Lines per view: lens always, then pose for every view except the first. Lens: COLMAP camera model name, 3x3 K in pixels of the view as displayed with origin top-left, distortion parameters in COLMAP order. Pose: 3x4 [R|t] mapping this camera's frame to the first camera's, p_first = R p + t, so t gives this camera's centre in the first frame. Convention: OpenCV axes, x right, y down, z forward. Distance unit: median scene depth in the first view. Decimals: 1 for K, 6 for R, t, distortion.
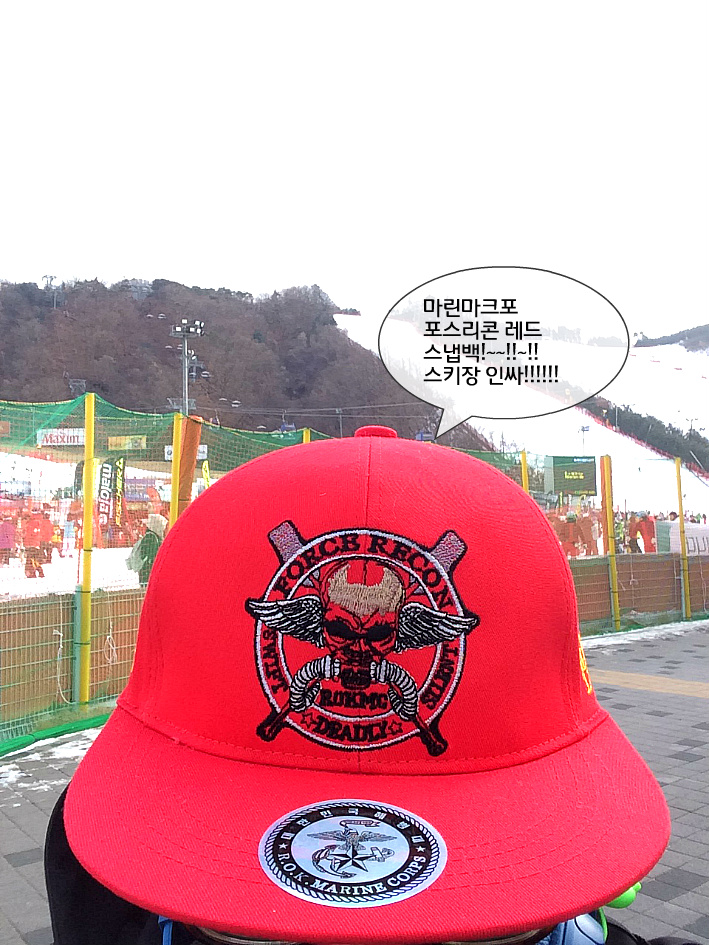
lens RADIAL K [[826.2, 0, 354.5], [0, 826.2, 472.5], [0, 0, 1]] dist [0.011639, -0.004726]
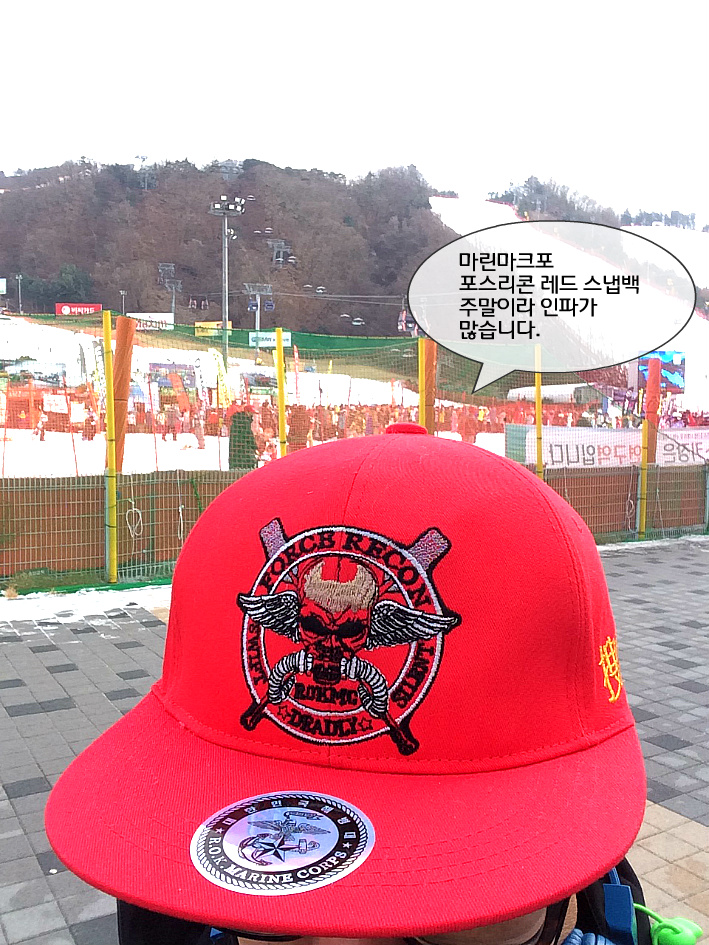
lens RADIAL K [[826.2, 0, 354.5], [0, 826.2, 472.5], [0, 0, 1]] dist [0.011639, -0.004726]
pose [[0.972451, -0.014817, -0.232636, 0.269646], [0.015878, 0.999870, 0.002686, 0.000193], [0.232566, -0.006306, 0.972560, 0.023024]]
